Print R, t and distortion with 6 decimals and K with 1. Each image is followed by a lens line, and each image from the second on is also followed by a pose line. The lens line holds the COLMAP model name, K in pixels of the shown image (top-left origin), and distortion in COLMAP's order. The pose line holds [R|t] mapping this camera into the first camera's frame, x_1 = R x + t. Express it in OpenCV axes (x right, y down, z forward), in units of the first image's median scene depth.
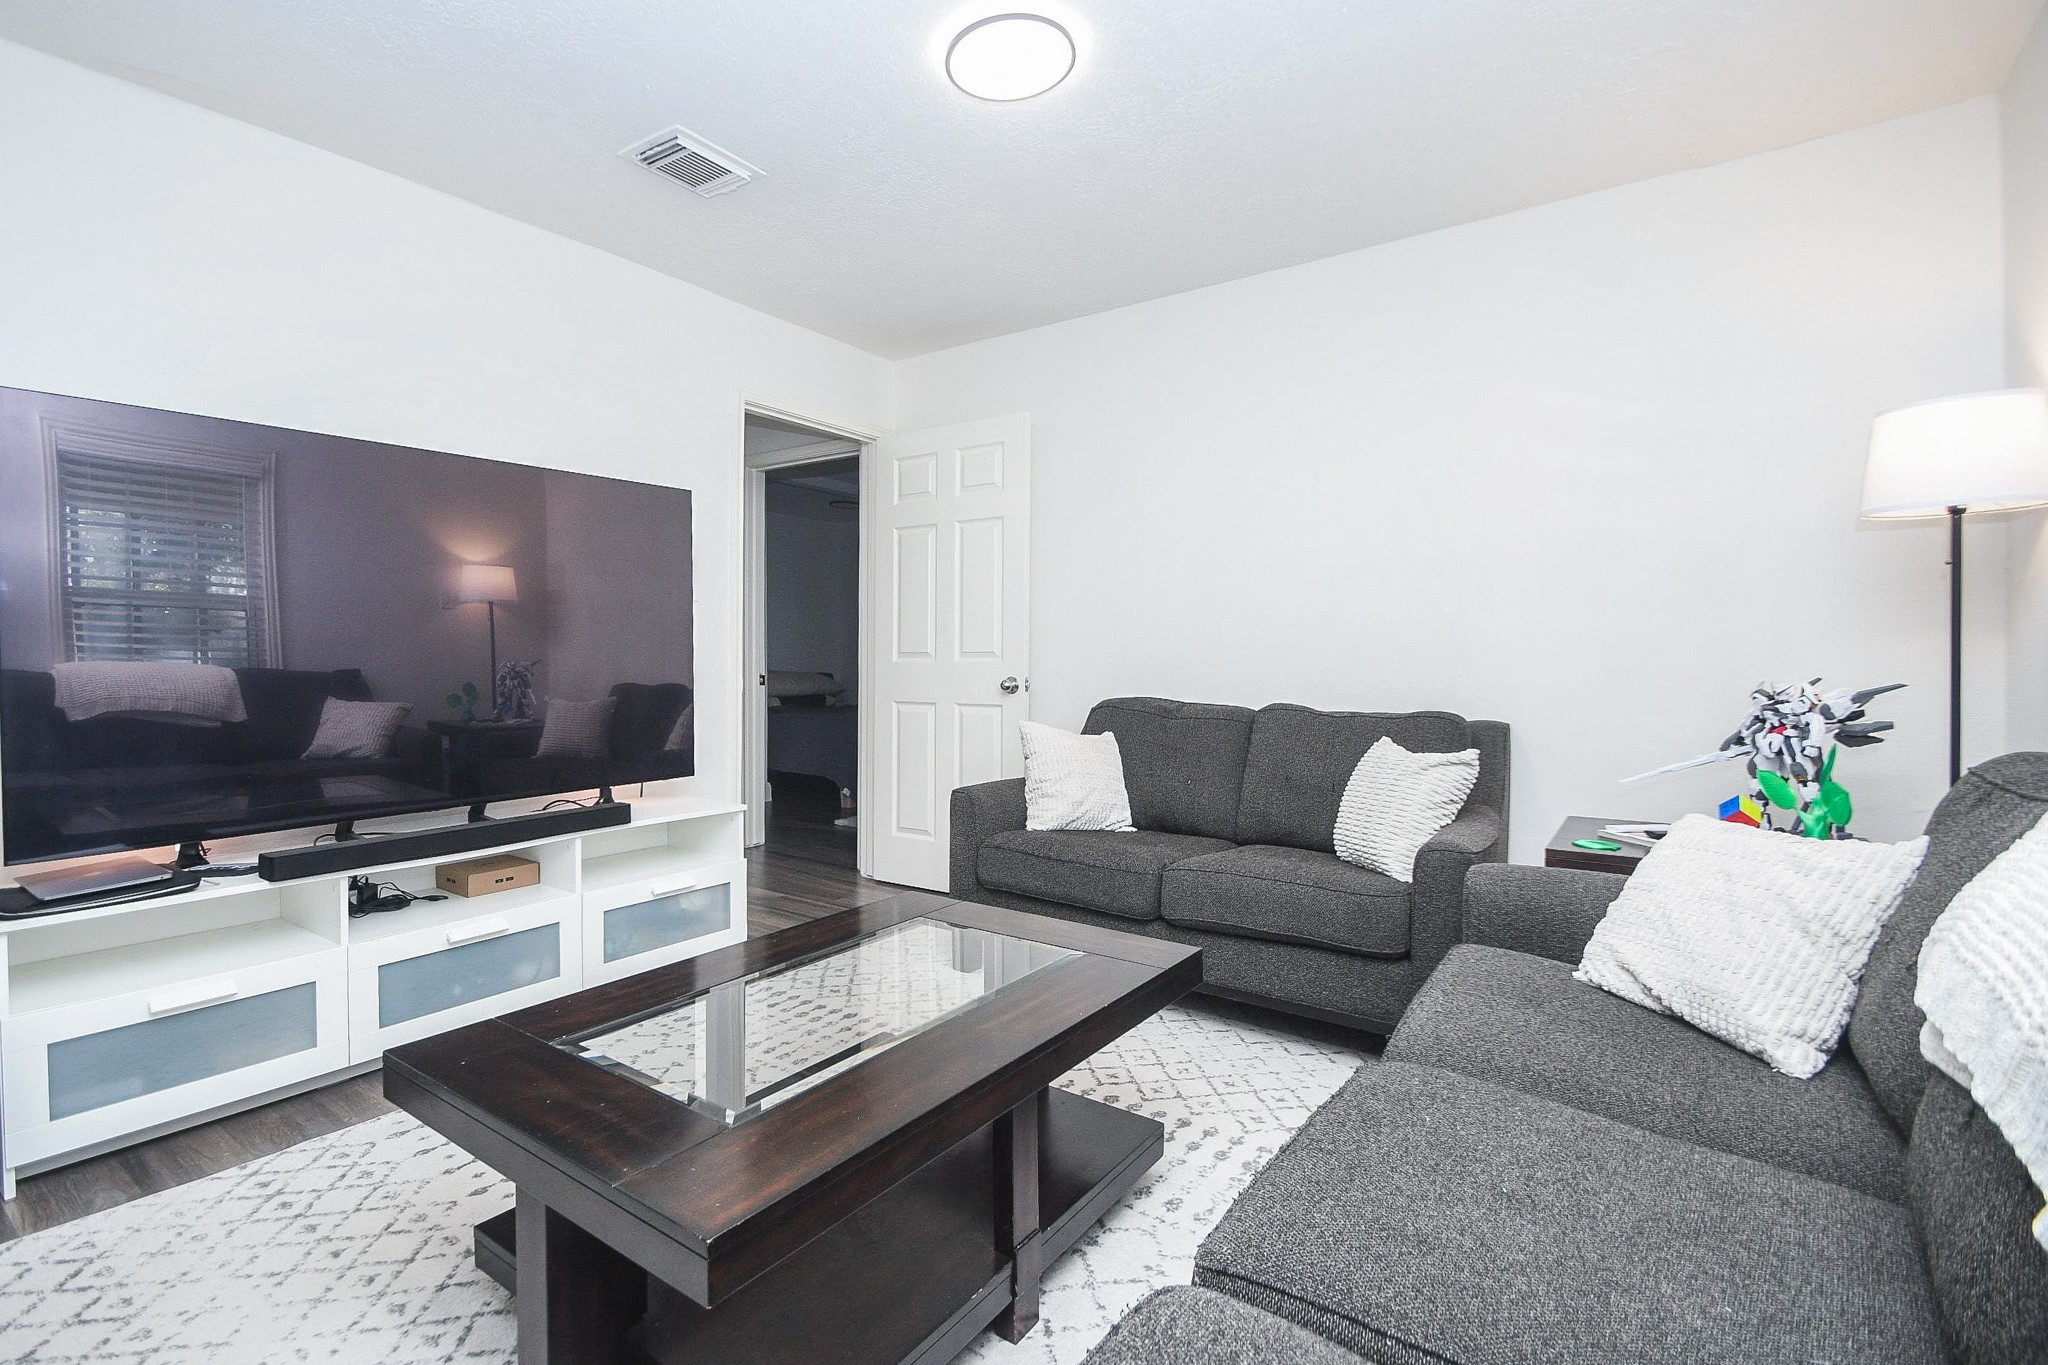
lens RADIAL K [[919.2, 0, 1014.7], [0, 919.2, 683.6], [0, 0, 1]] dist [0.003861, -0.003194]
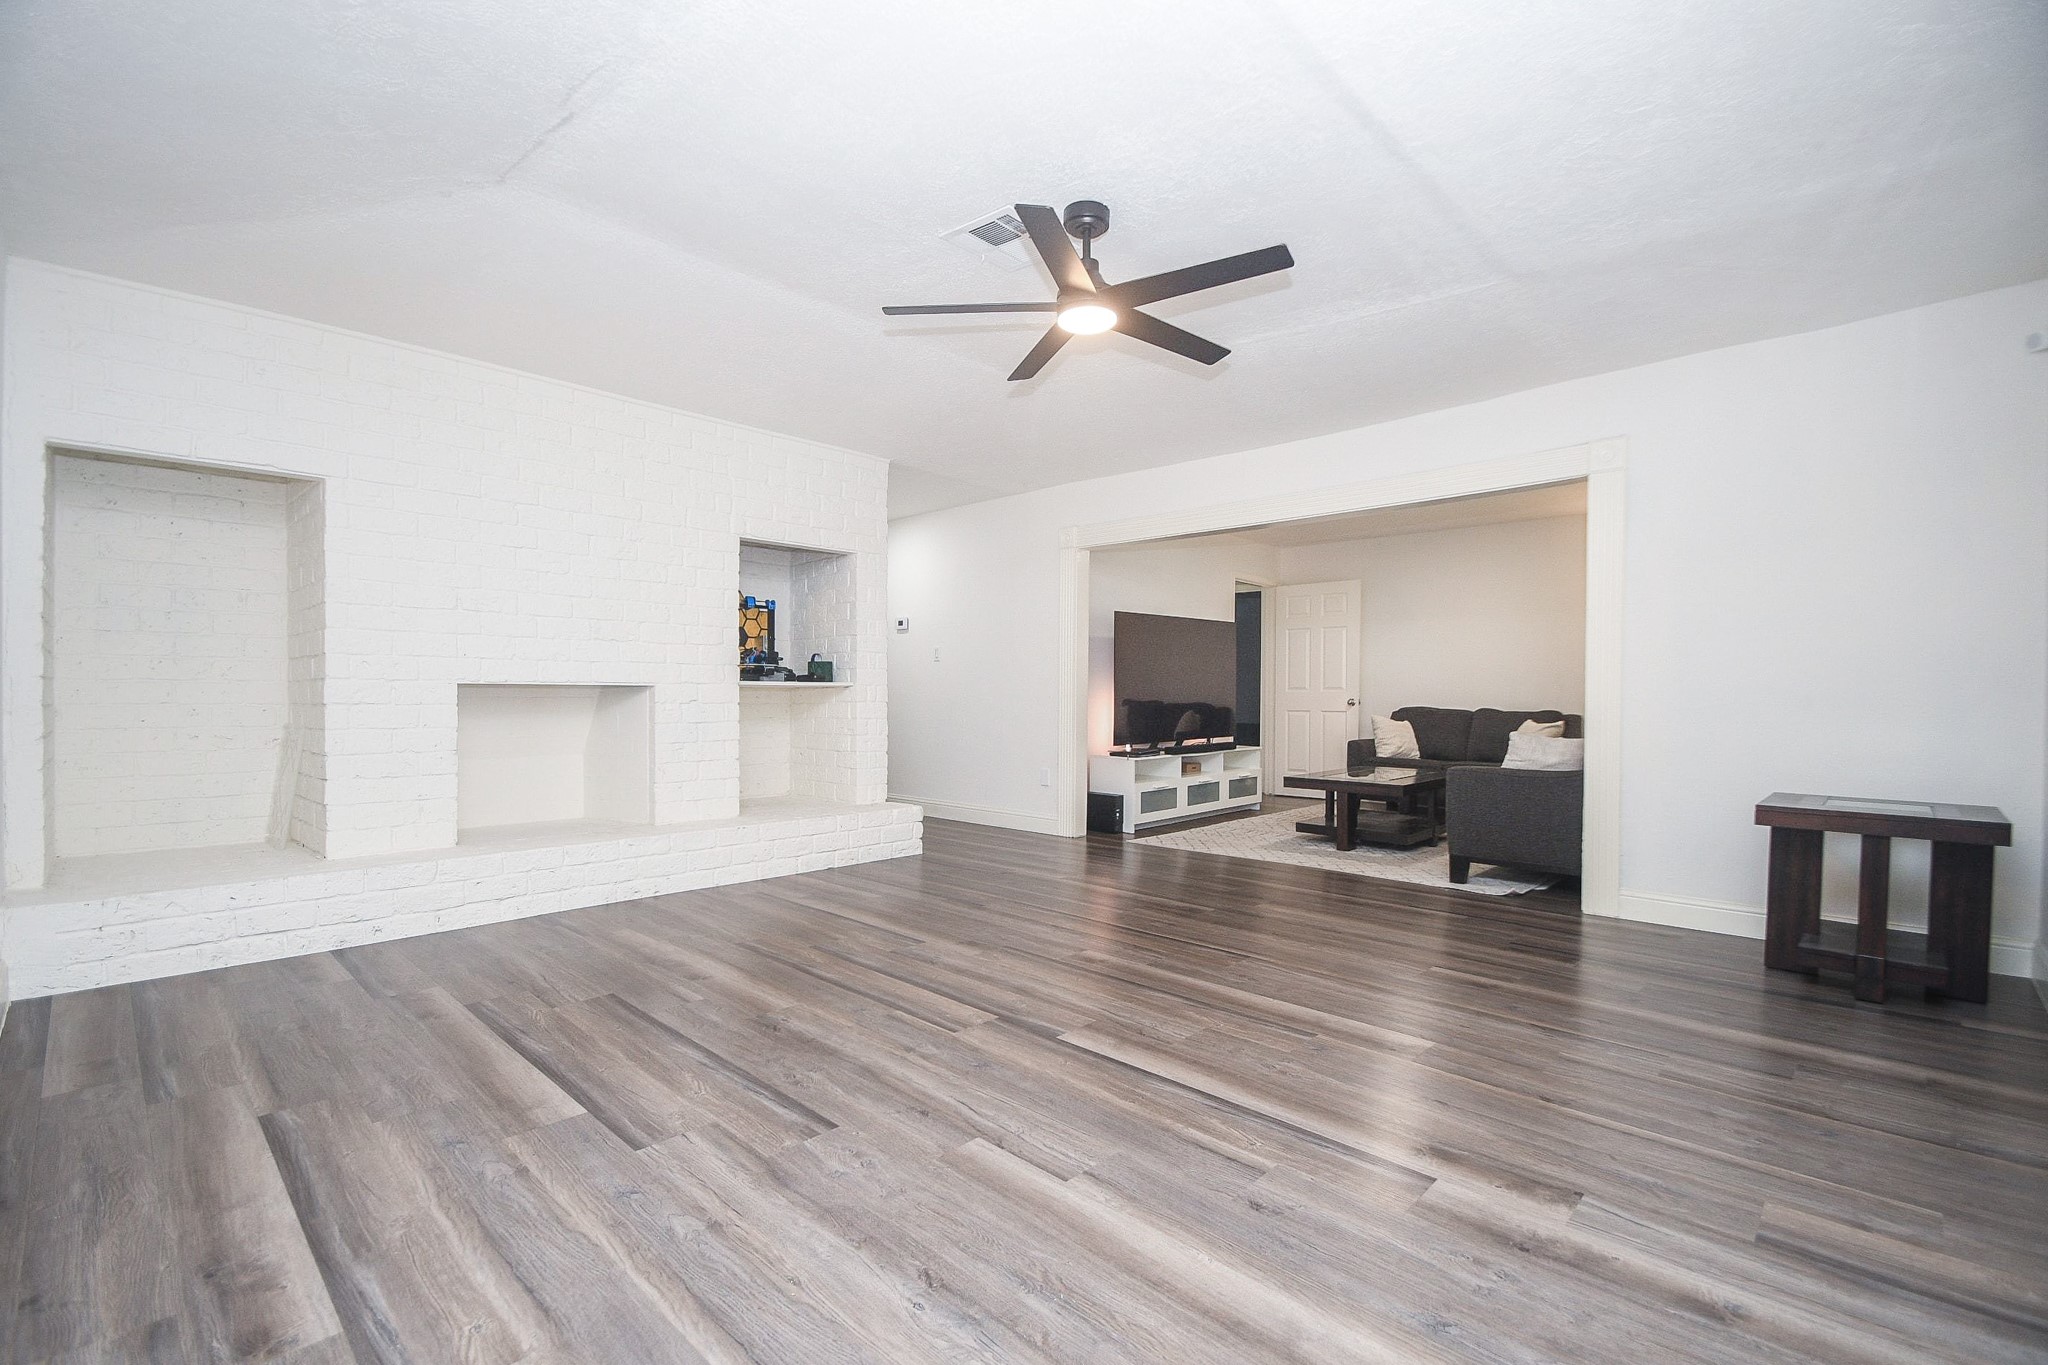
lens RADIAL K [[919.2, 0, 977.6], [0, 919.2, 686.7], [0, 0, 1]] dist [0.003861, -0.003194]
pose [[0.984313, -0.001631, -0.176425, -0.656618], [-0.004181, 0.999461, -0.032565, 0.053743], [0.176383, 0.032792, 0.983775, -1.789456]]
